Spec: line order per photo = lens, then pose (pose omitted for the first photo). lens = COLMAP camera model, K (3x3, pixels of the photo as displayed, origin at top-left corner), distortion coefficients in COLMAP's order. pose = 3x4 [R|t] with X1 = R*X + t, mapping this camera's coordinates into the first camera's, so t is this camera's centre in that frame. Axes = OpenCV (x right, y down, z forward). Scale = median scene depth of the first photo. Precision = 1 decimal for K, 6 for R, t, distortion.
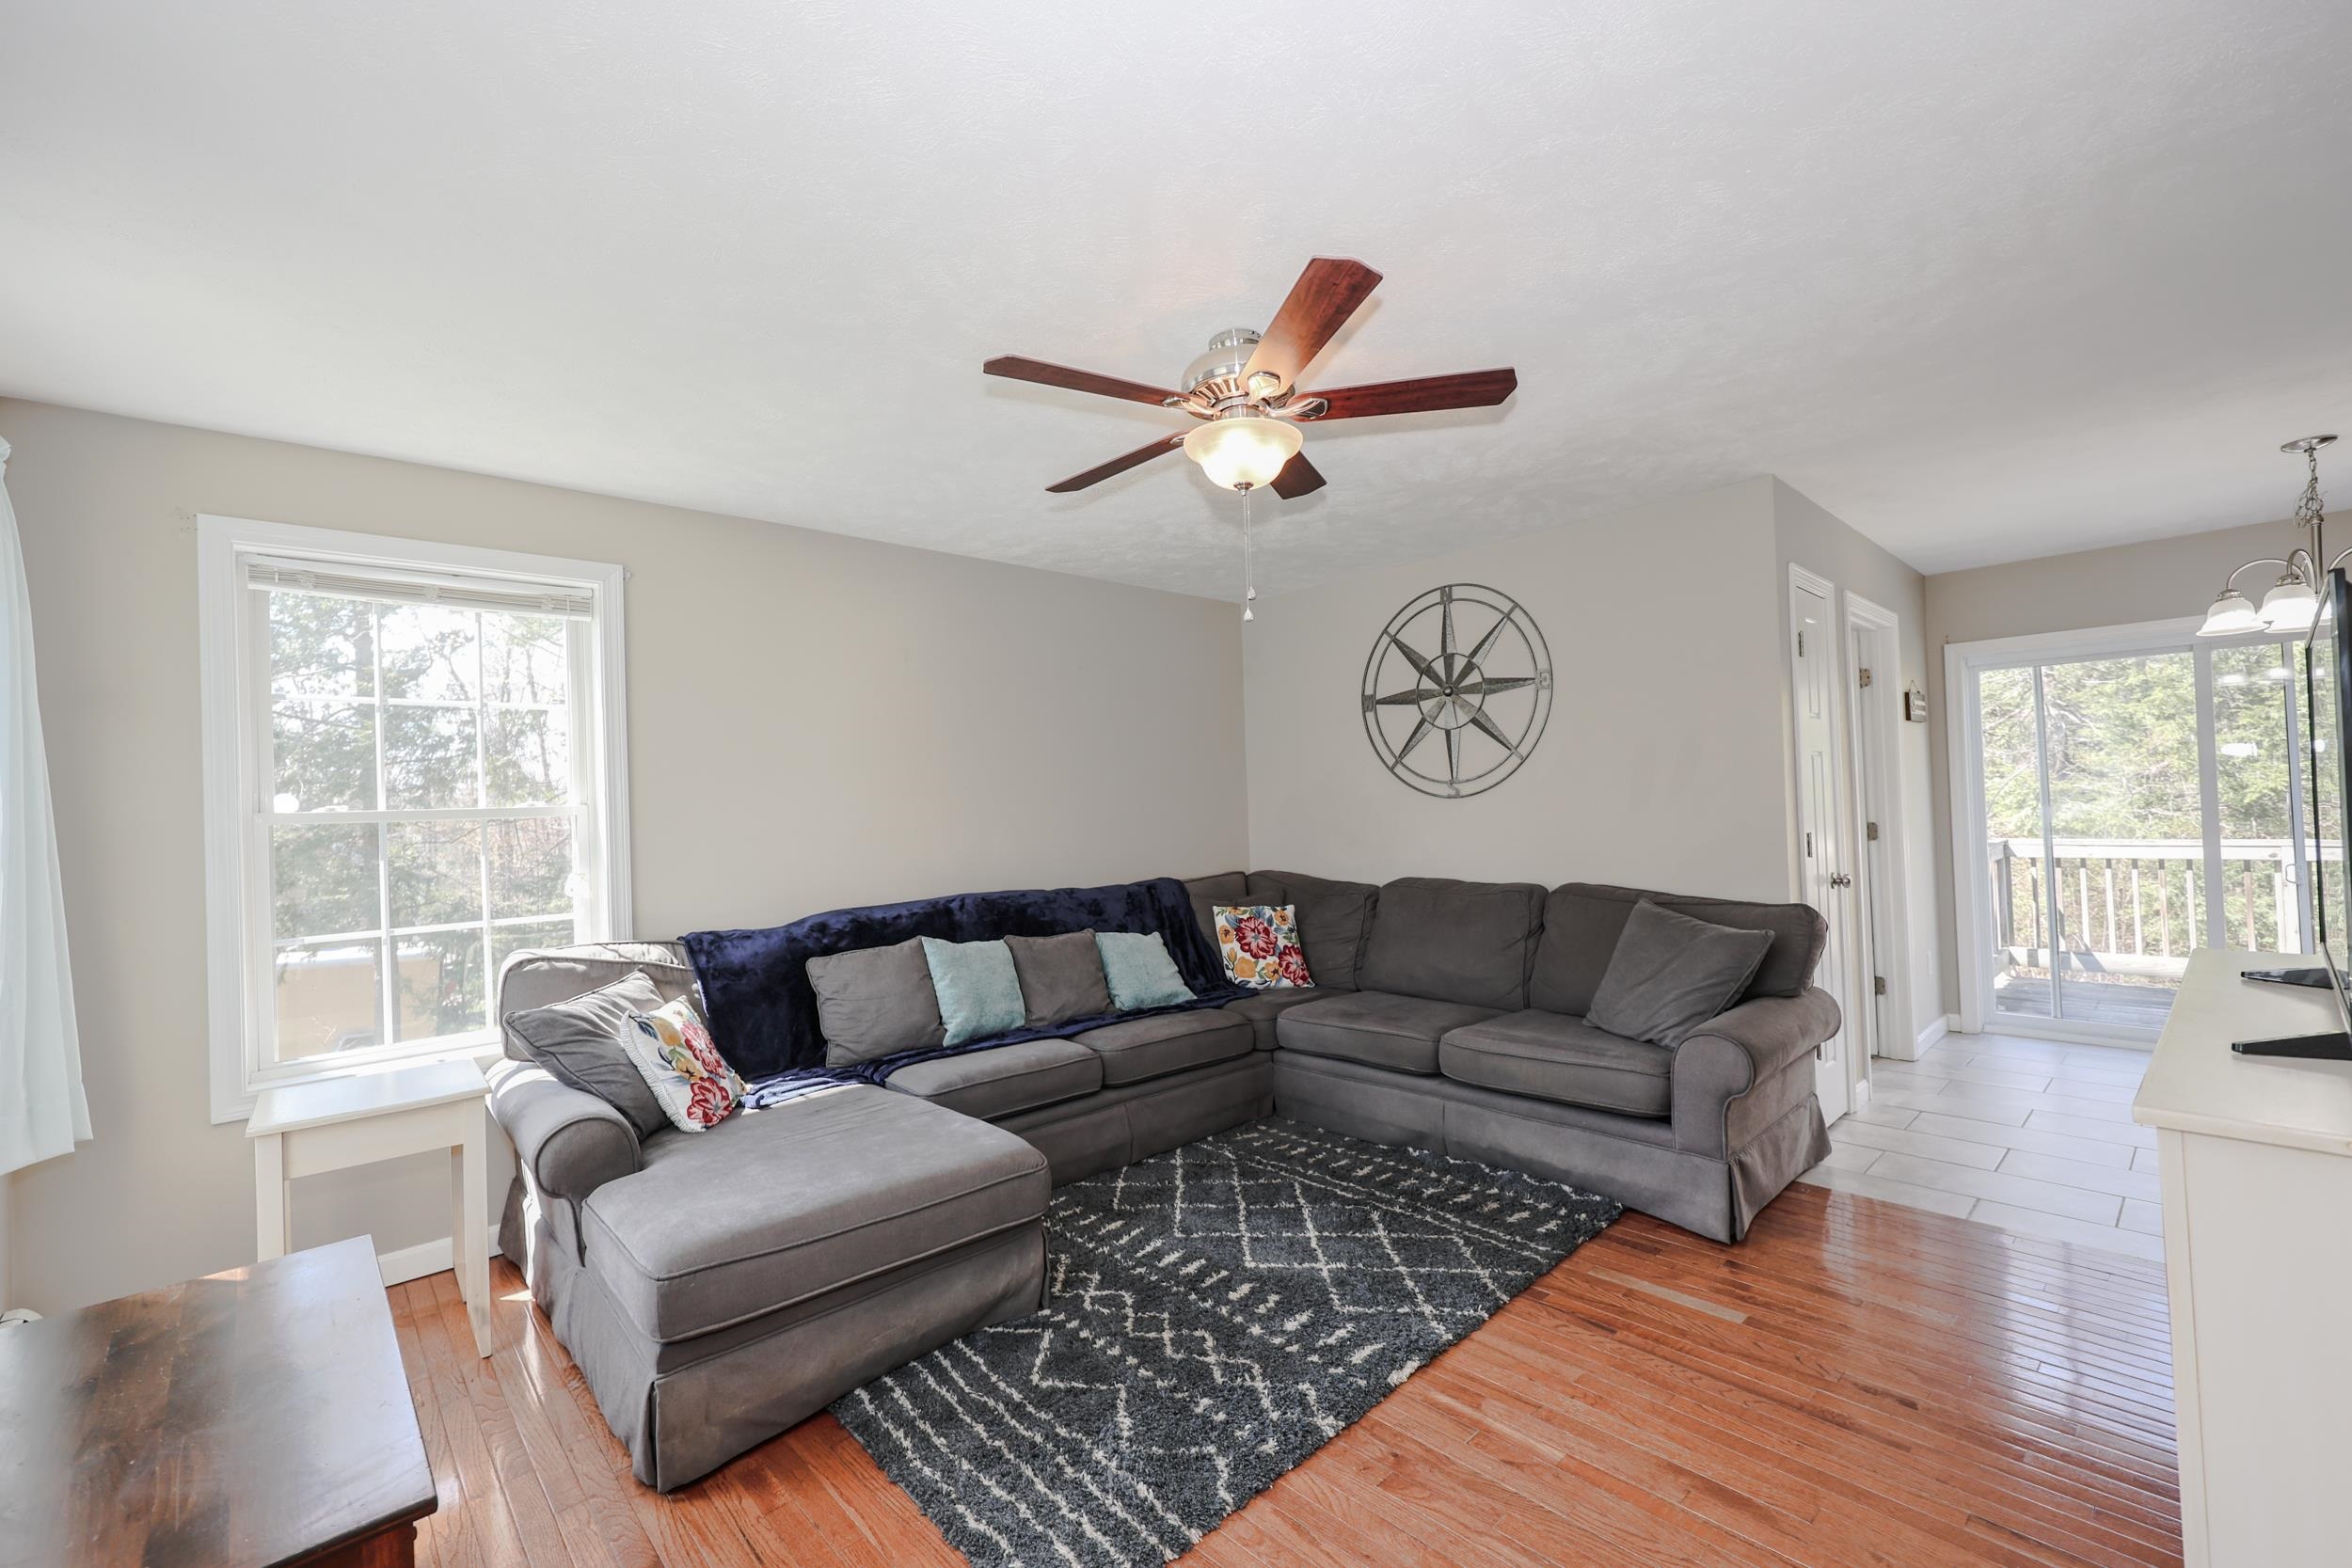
lens RADIAL K [[996.6, 0, 1176.0], [0, 996.6, 784.0], [0, 0, 1]] dist [0.003247, 0.000025]
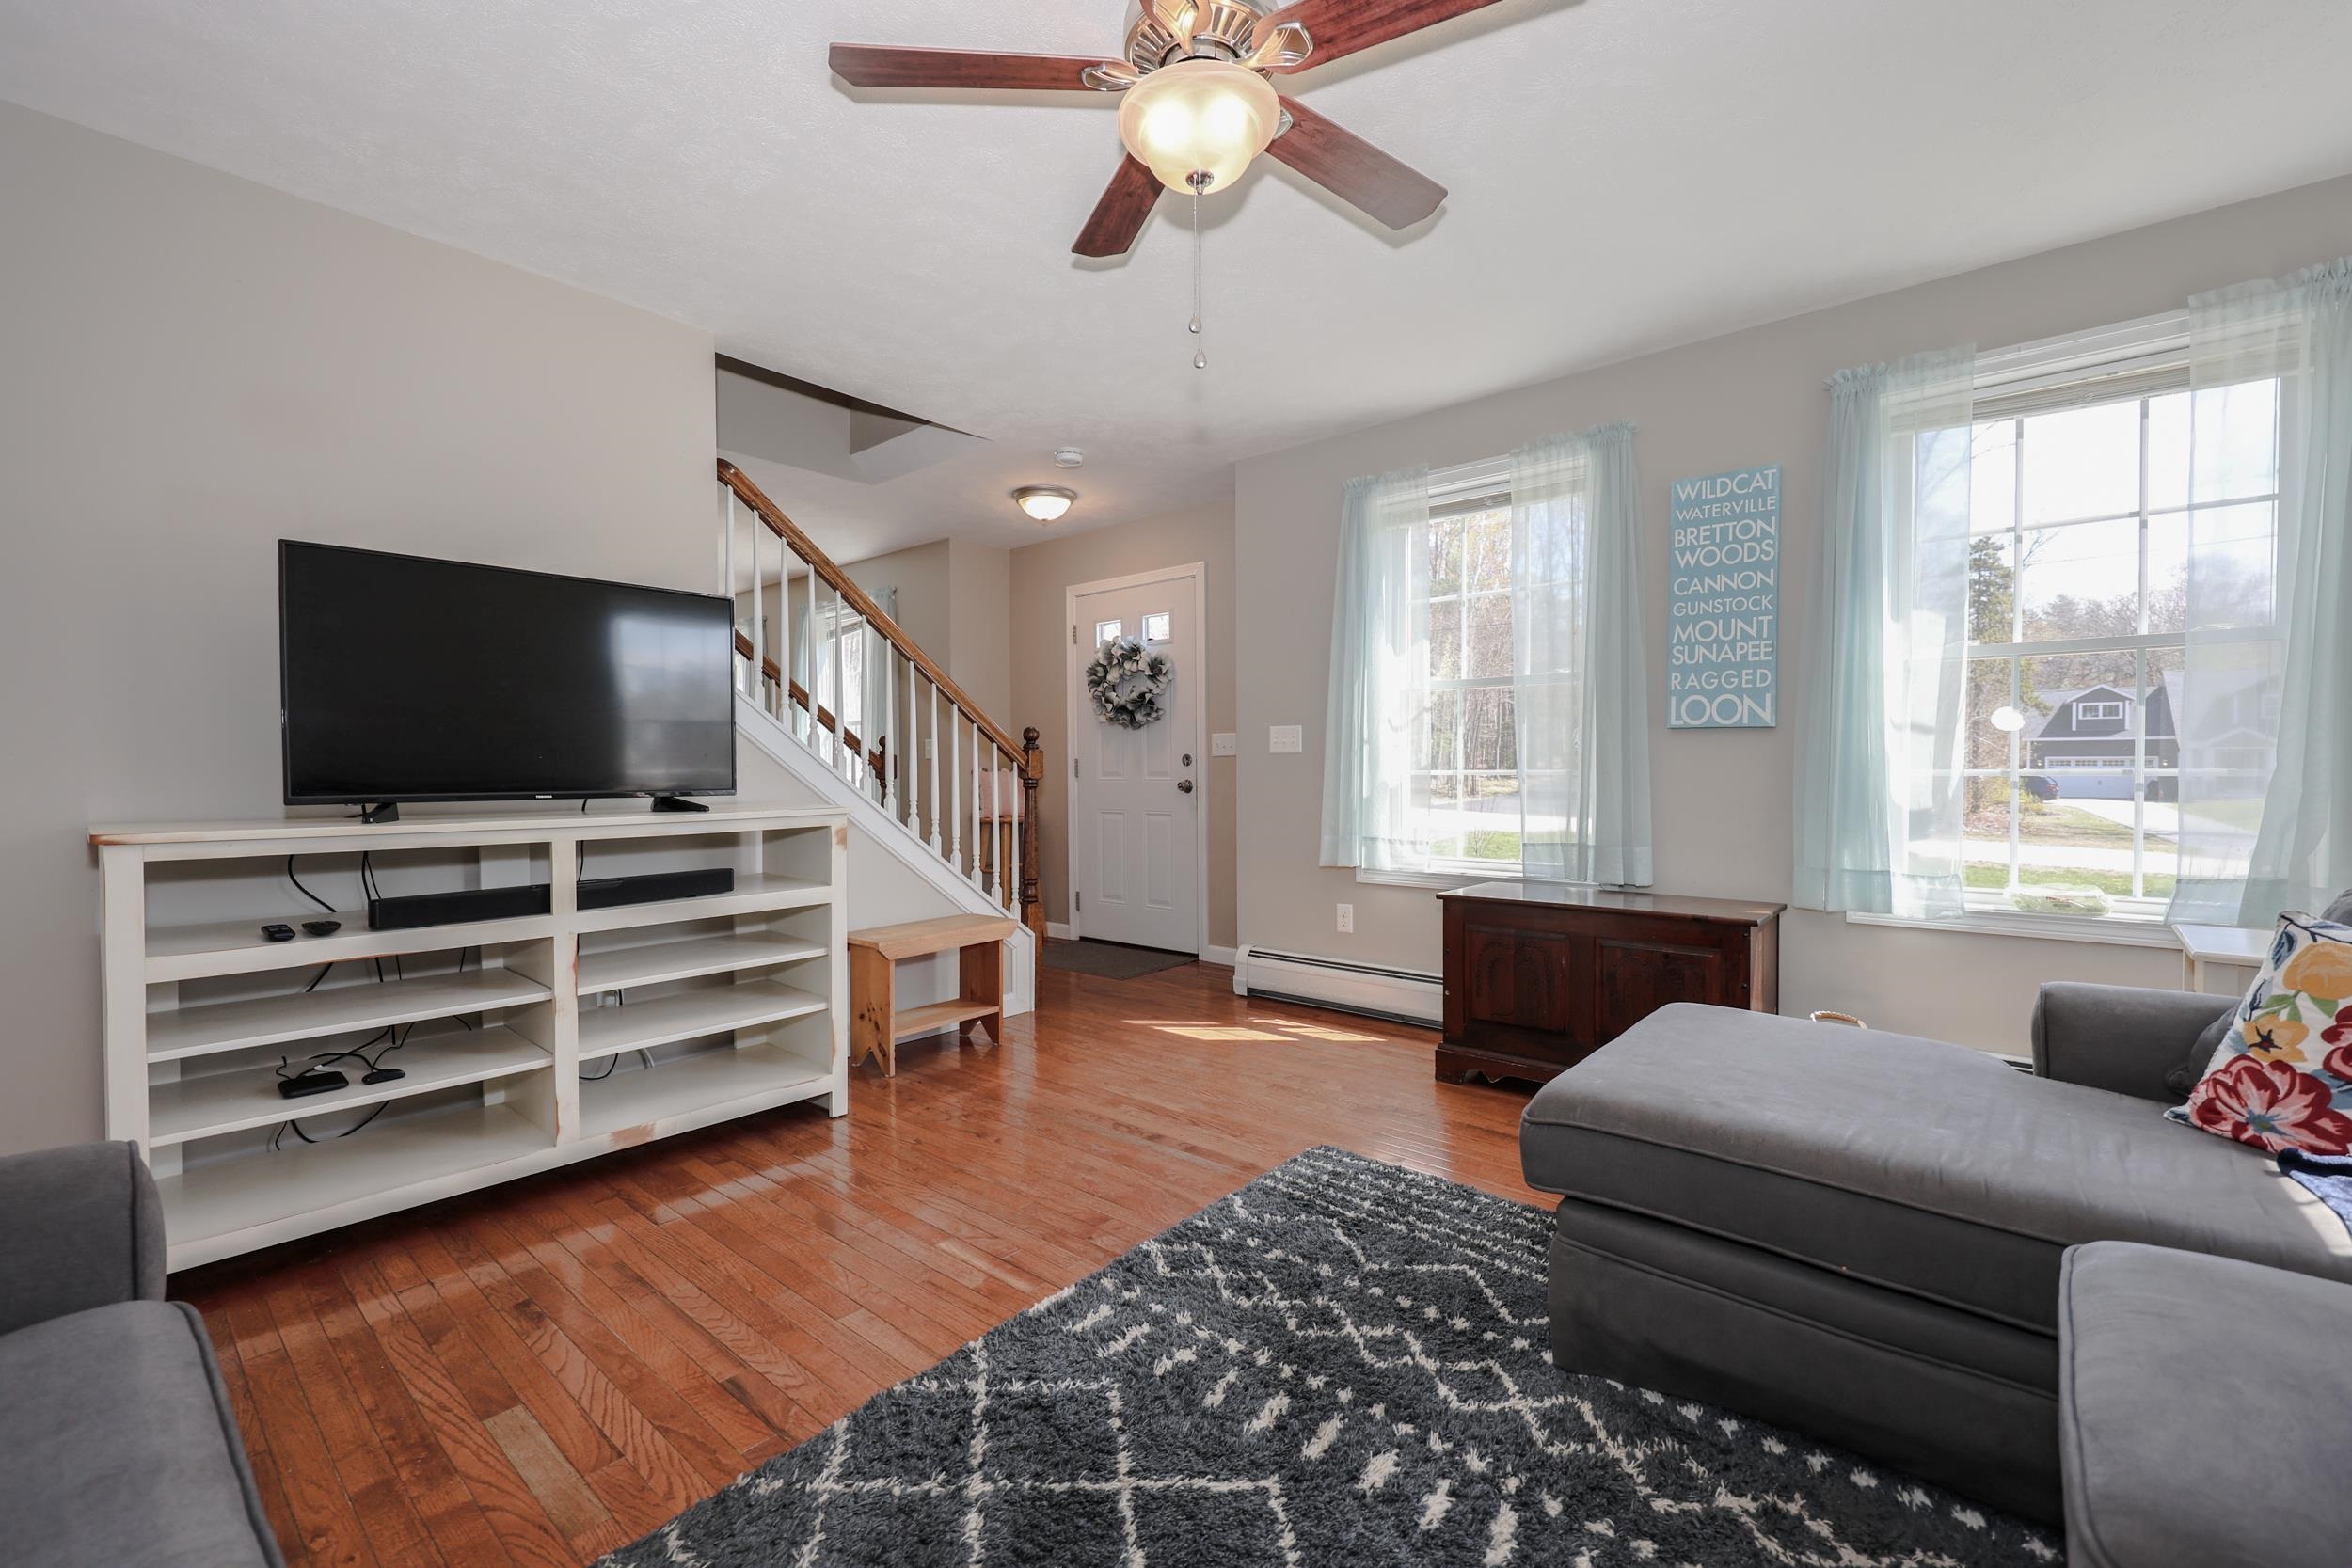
lens RADIAL K [[966.3, 0, 1176.0], [0, 966.3, 784.0], [0, 0, 1]] dist [0.001759, 0.000190]
pose [[-0.991830, 0.043039, -0.120083, 0.169184], [0.043944, 0.999022, -0.004896, 0.129723], [0.119755, -0.010133, -0.992752, 1.519441]]
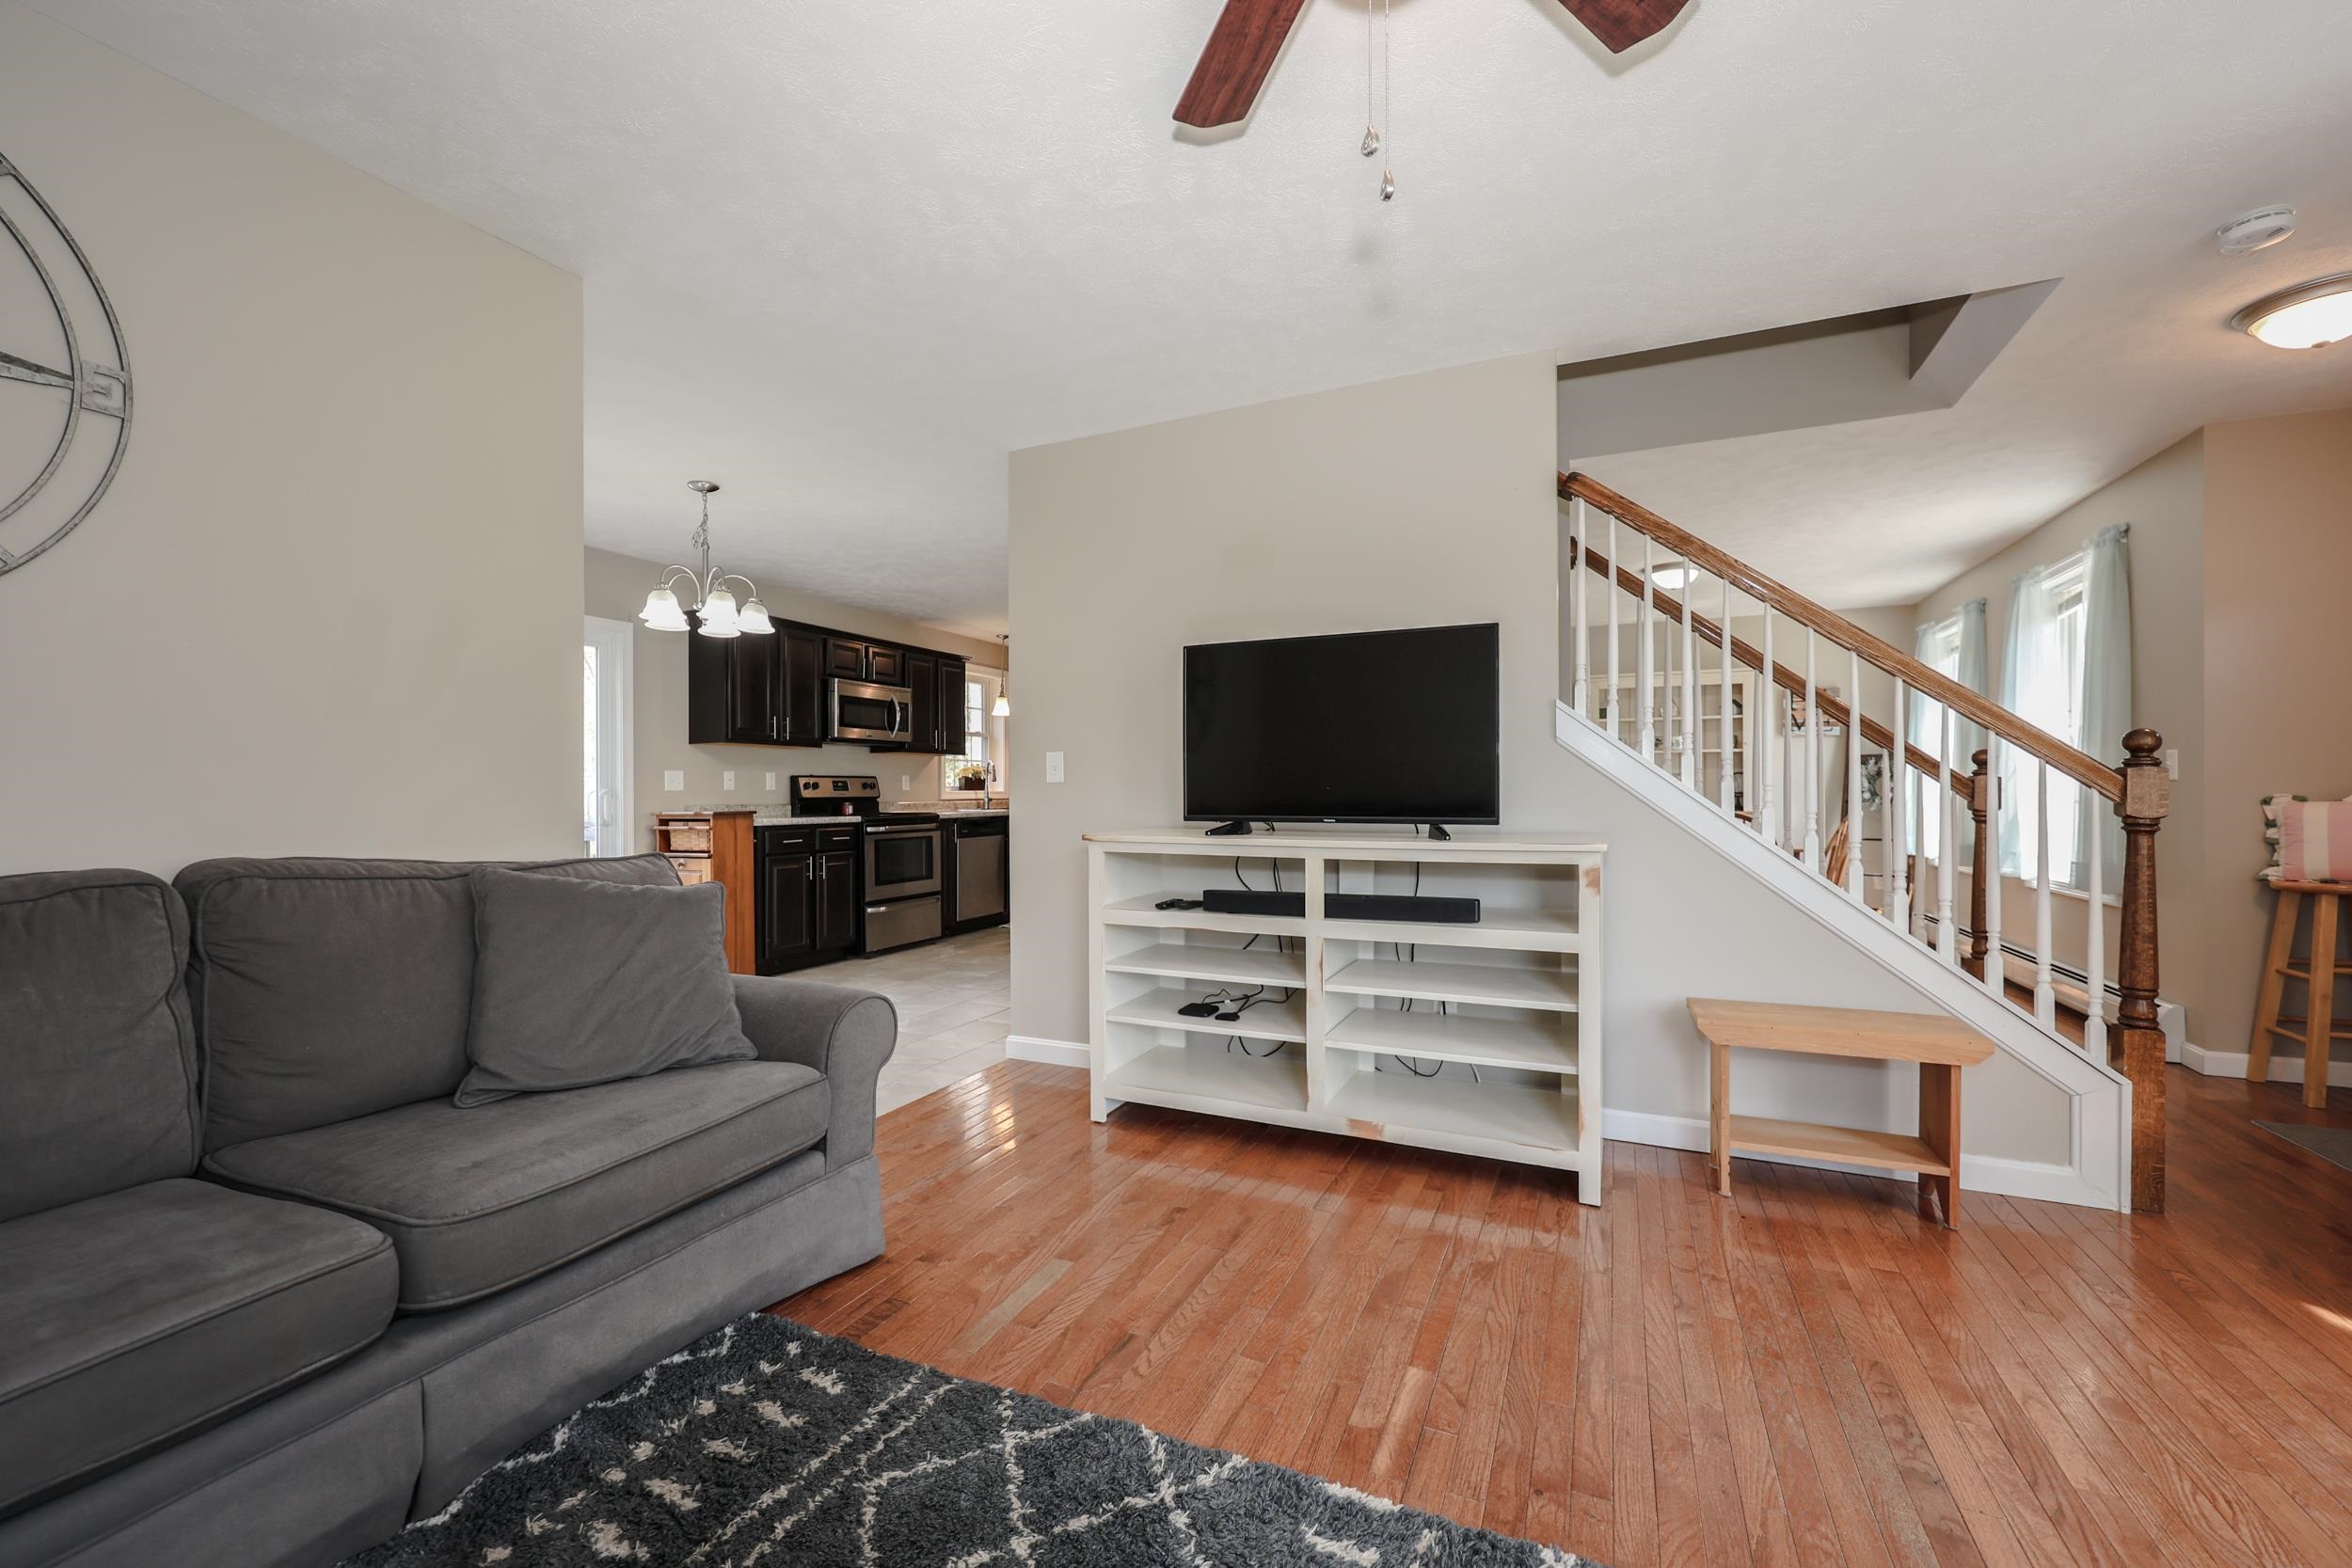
lens RADIAL K [[941.4, 0, 1173.8], [0, 941.4, 793.6], [0, 0, 1]] dist [0.000824, 0.000167]
pose [[-0.391745, 0.034350, 0.919432, -0.255221], [-0.009536, 0.999098, -0.041390, 0.126519], [-0.920024, -0.024982, -0.391064, 1.129977]]
